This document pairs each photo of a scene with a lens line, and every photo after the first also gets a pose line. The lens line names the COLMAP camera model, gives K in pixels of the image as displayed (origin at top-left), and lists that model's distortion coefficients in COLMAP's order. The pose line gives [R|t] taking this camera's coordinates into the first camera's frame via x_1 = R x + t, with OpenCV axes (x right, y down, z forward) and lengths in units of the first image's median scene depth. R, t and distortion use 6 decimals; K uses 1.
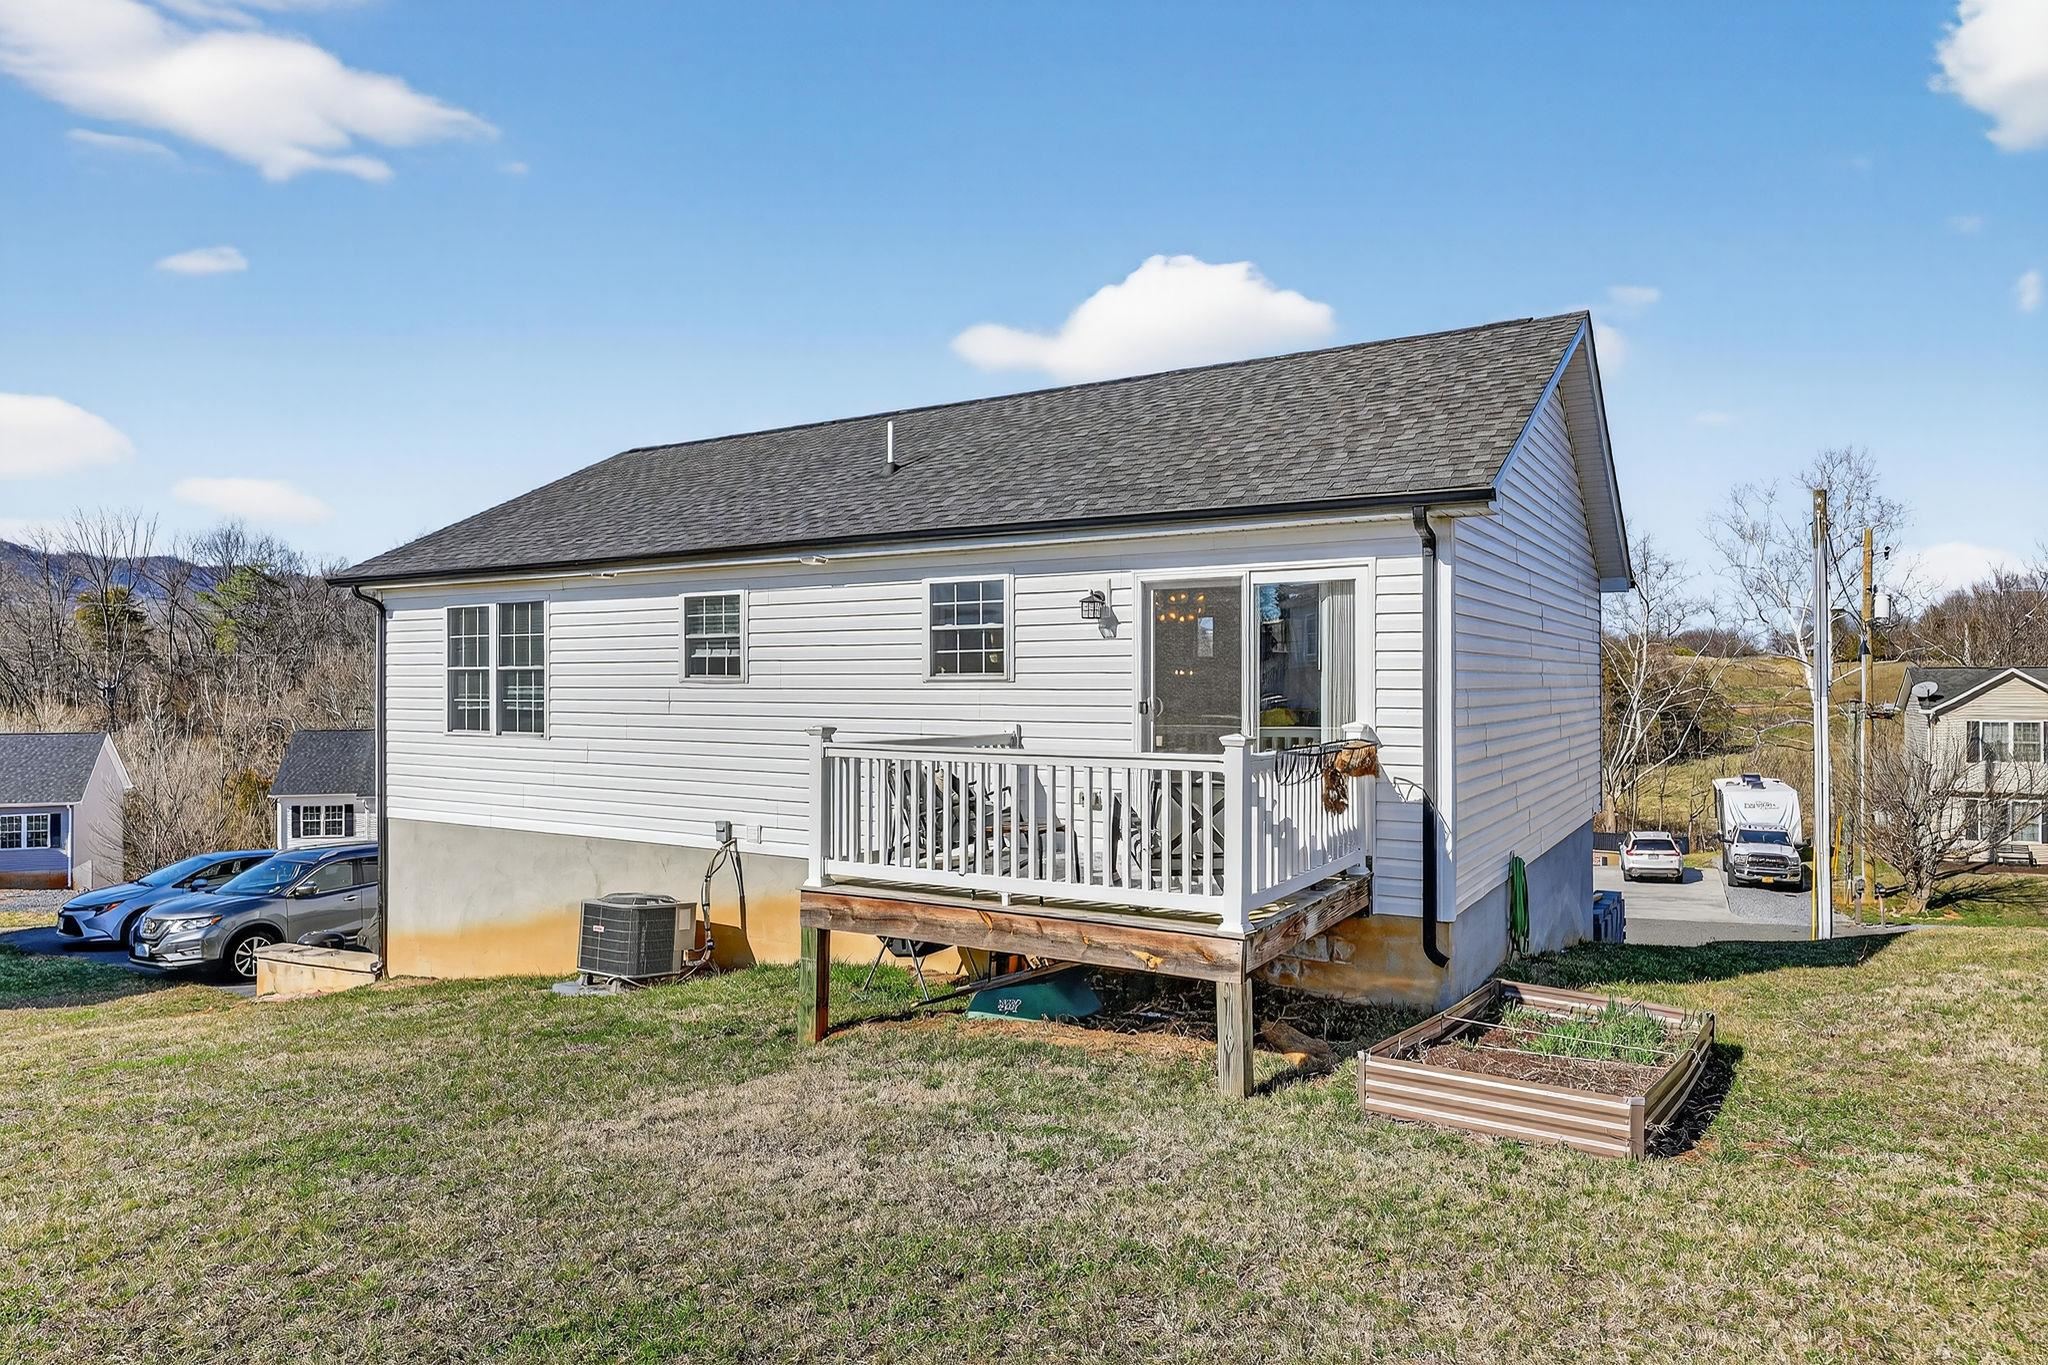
lens RADIAL K [[1234.3, 0, 1024.0], [0, 1234.3, 682.5], [0, 0, 1]] dist [0.002768, 0.000817]
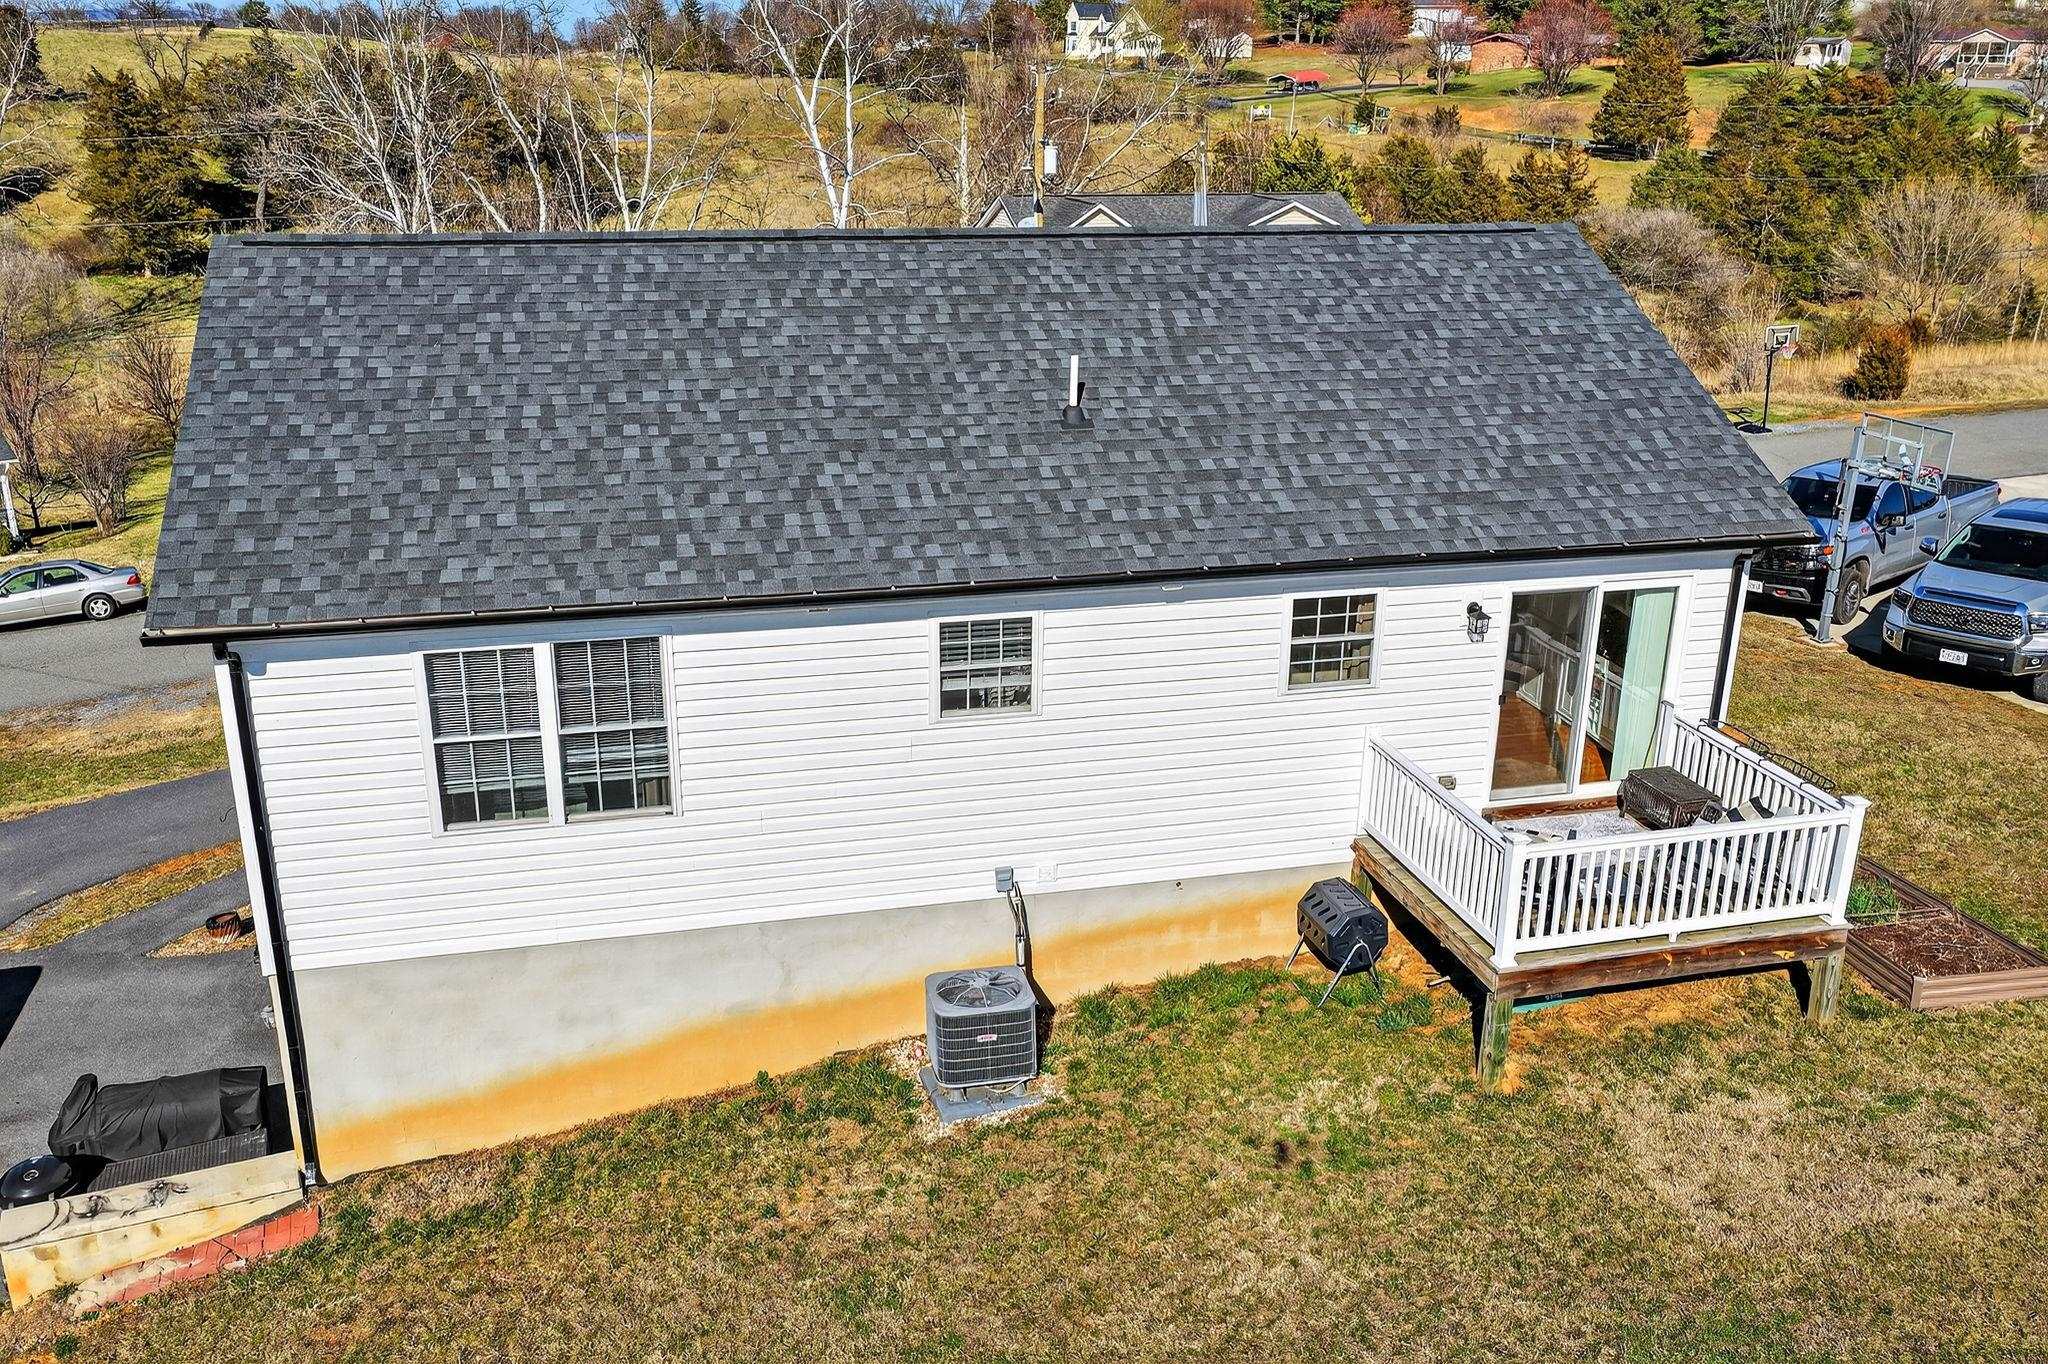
lens RADIAL K [[1653.9, 0, 1024.0], [0, 1653.9, 682.0], [0, 0, 1]] dist [0.002679, 0.002329]
pose [[0.707921, -0.230949, 0.667465, -0.962257], [-0.007075, 0.942662, 0.333673, -0.391336], [-0.706256, -0.240937, 0.665697, 0.242220]]
